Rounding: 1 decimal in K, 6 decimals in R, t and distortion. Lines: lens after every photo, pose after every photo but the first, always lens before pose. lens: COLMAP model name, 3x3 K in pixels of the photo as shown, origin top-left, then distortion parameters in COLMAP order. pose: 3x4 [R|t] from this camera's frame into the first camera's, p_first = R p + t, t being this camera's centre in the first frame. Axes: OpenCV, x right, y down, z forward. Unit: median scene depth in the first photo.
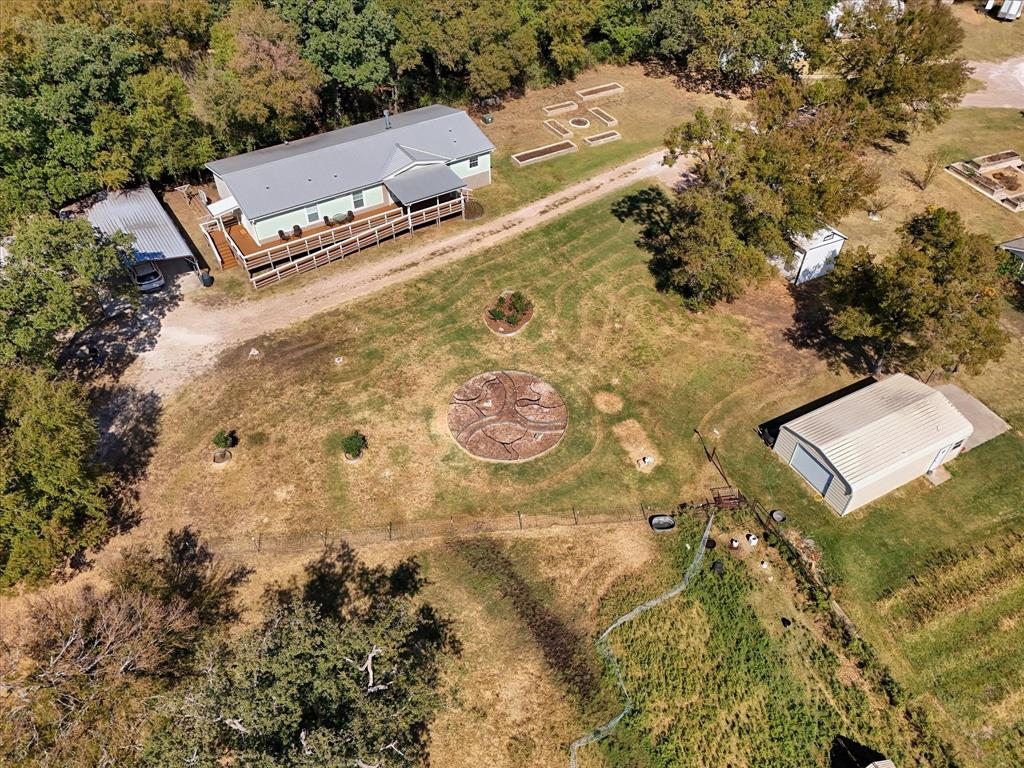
lens RADIAL K [[756.6, 0, 517.7], [0, 756.6, 383.7], [0, 0, 1]] dist [0.060280, -0.038847]
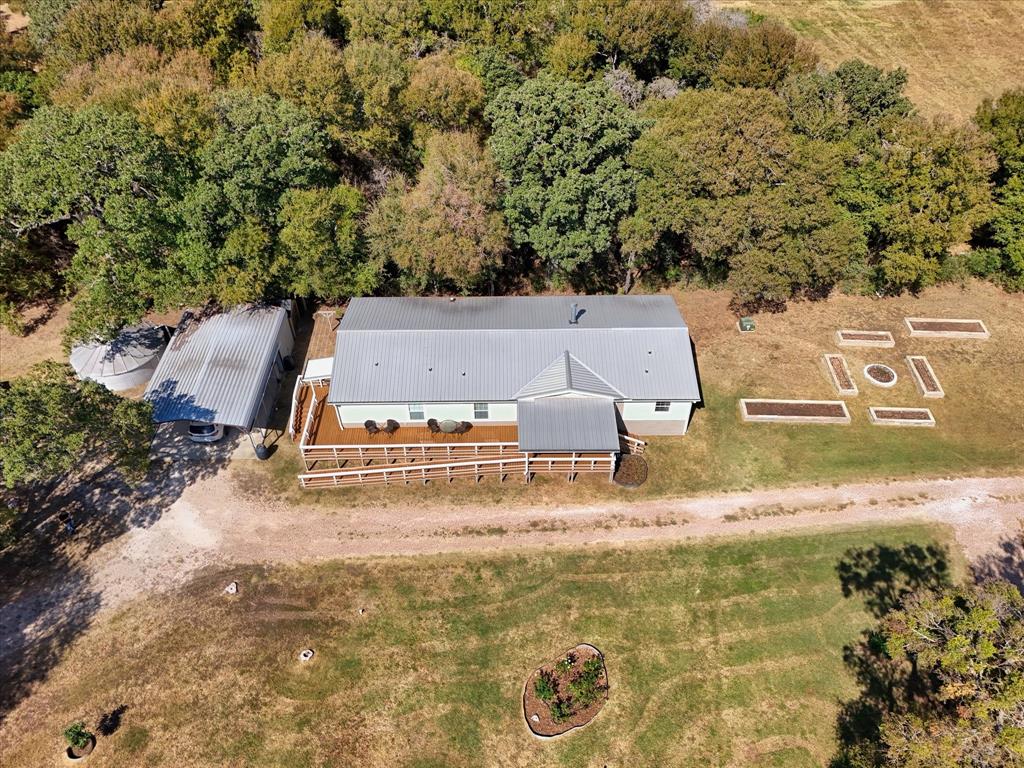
lens RADIAL K [[756.6, 0, 509.8], [0, 756.6, 387.9], [0, 0, 1]] dist [0.060280, -0.038847]
pose [[0.839037, 0.364836, -0.403622, 0.107696], [-0.368858, 0.926774, 0.070947, -0.335482], [0.399951, 0.089352, 0.912171, 0.345431]]
